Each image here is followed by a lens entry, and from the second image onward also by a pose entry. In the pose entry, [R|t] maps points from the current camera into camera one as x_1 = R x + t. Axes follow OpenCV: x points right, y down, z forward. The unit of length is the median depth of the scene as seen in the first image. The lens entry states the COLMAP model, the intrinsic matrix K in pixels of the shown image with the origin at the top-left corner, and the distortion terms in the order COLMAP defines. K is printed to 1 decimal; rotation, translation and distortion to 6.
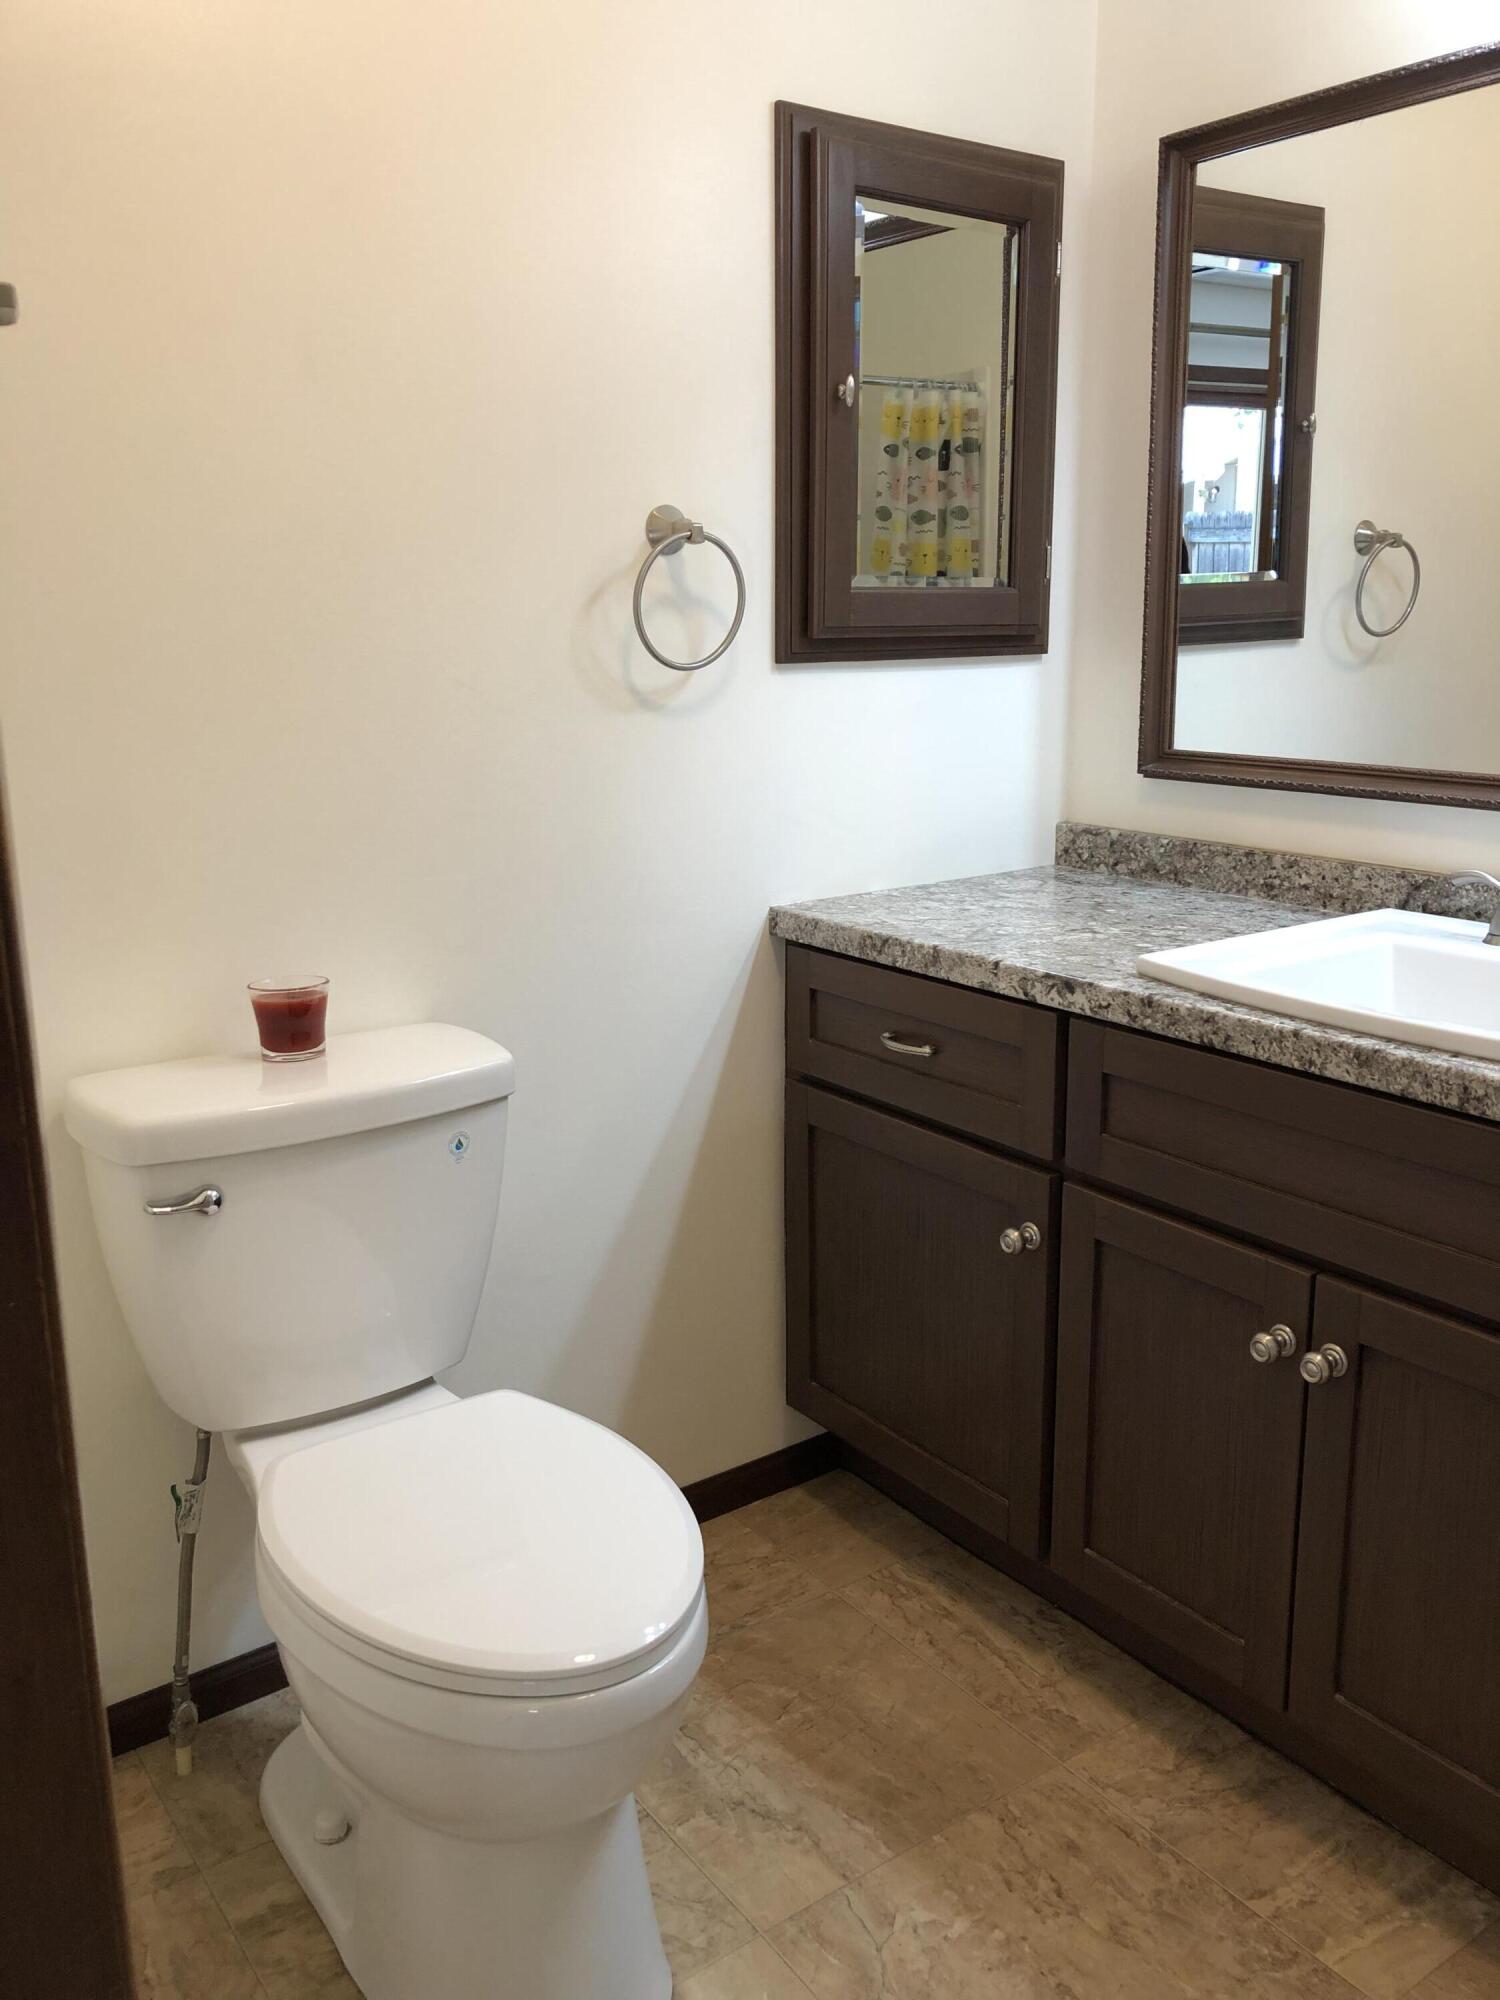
lens RADIAL K [[1648.9, 0, 762.2], [0, 1648.9, 995.8], [0, 0, 1]] dist [0.026659, -0.024739]
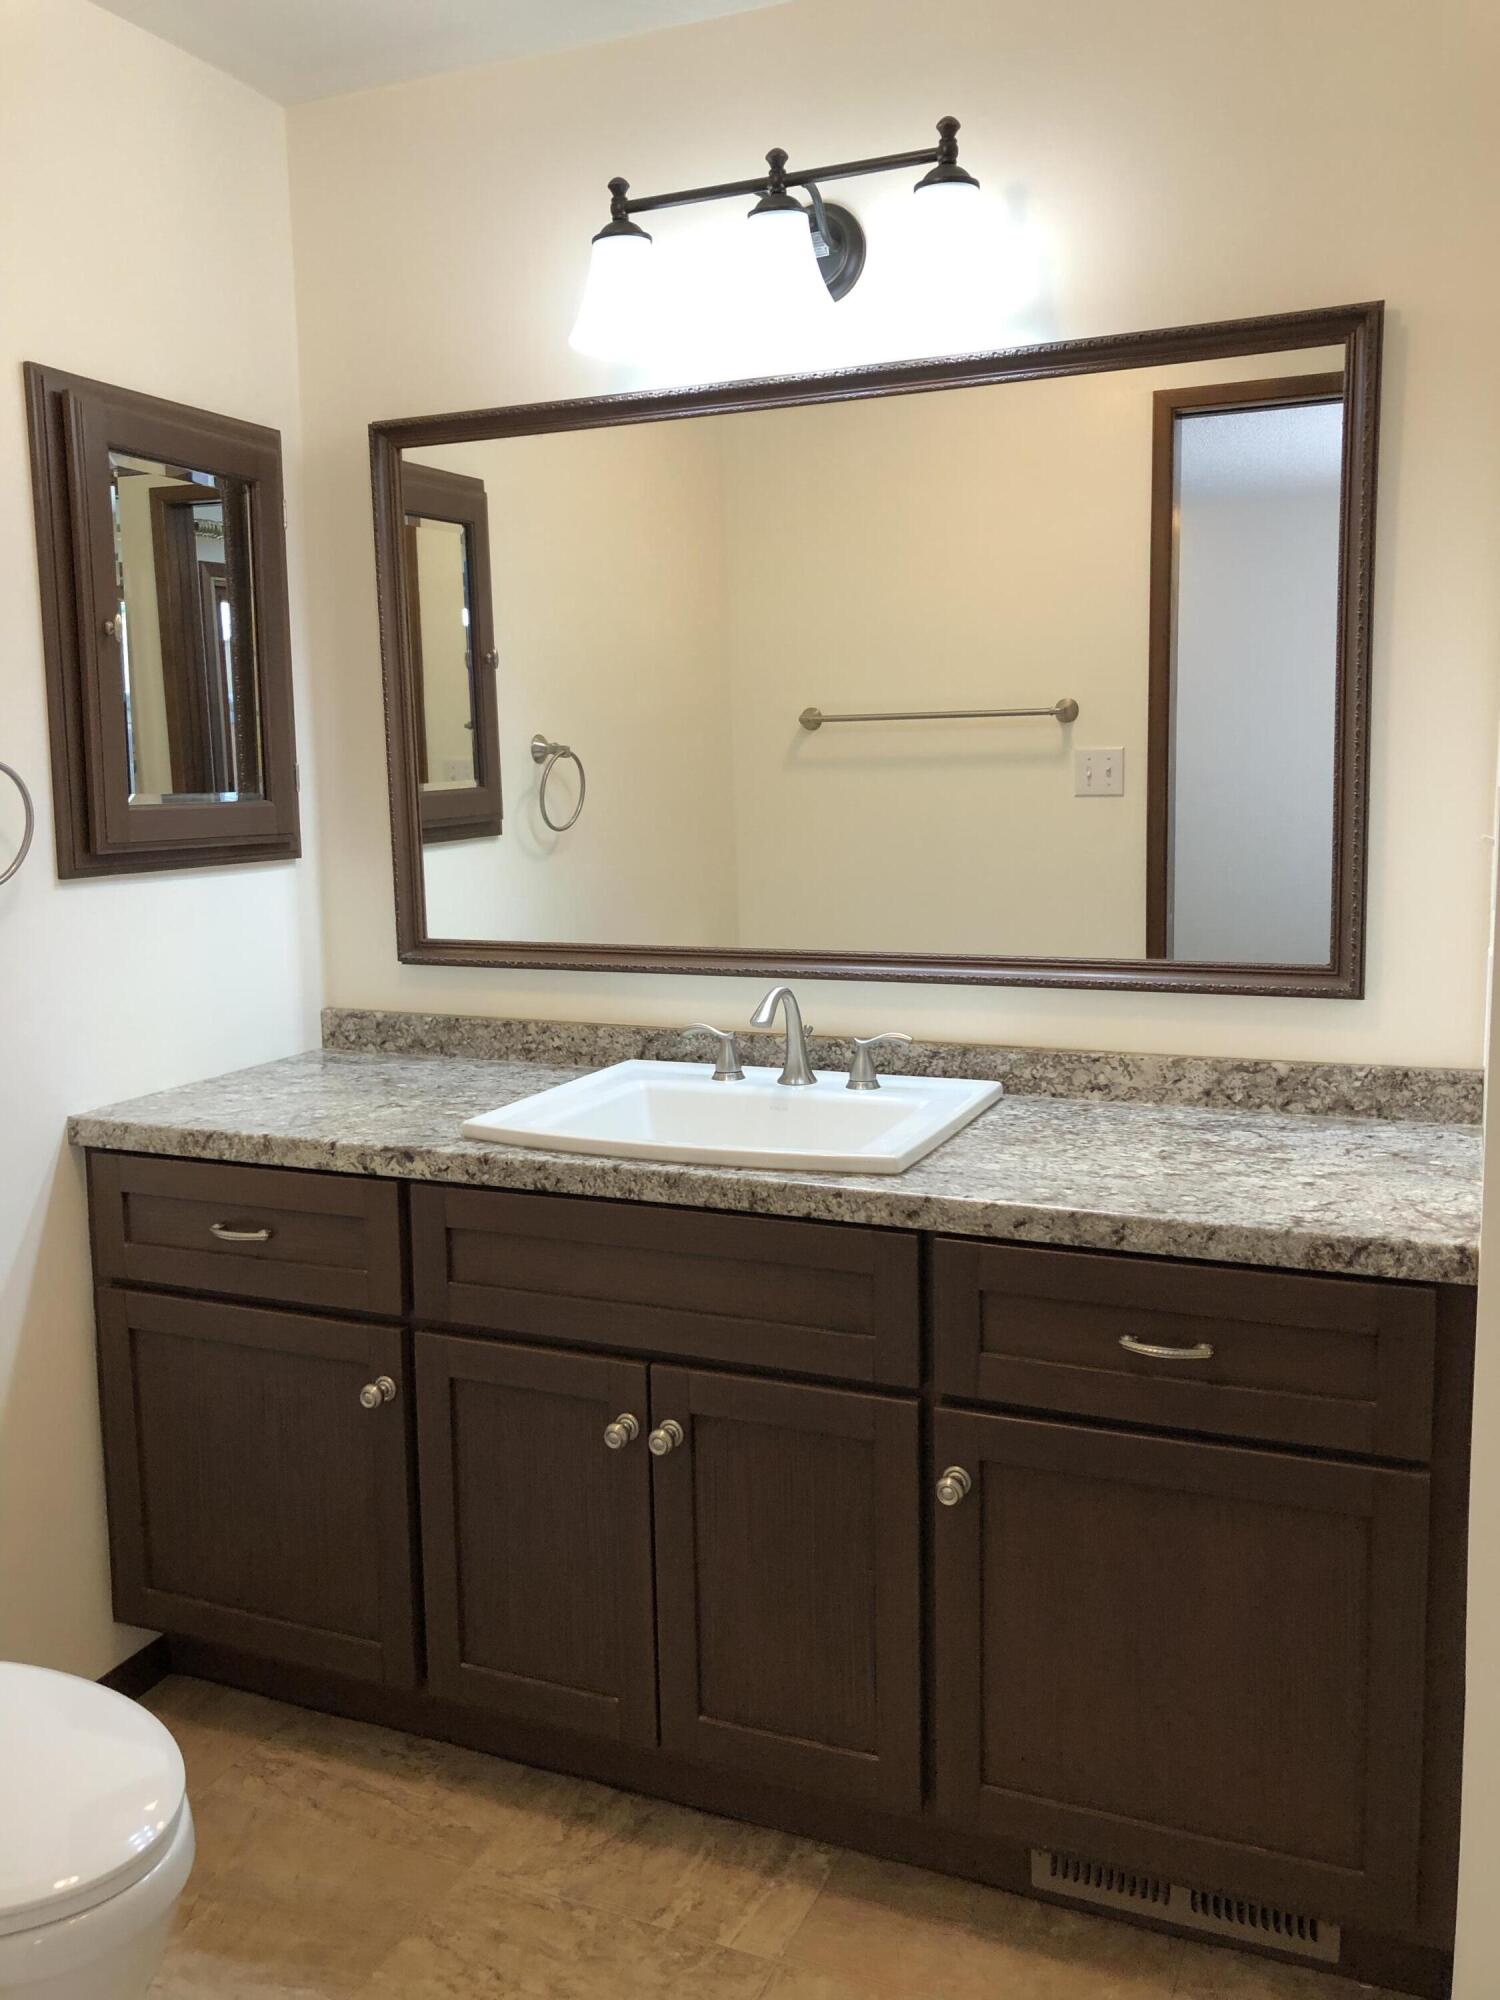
lens RADIAL K [[1648.9, 0, 745.4], [0, 1648.9, 1002.1], [0, 0, 1]] dist [0.026659, -0.024739]
pose [[0.862587, -0.079861, 0.499565, -0.152176], [0.127288, 0.989956, -0.061529, -0.009668], [-0.489634, 0.116663, 0.864088, -0.091830]]
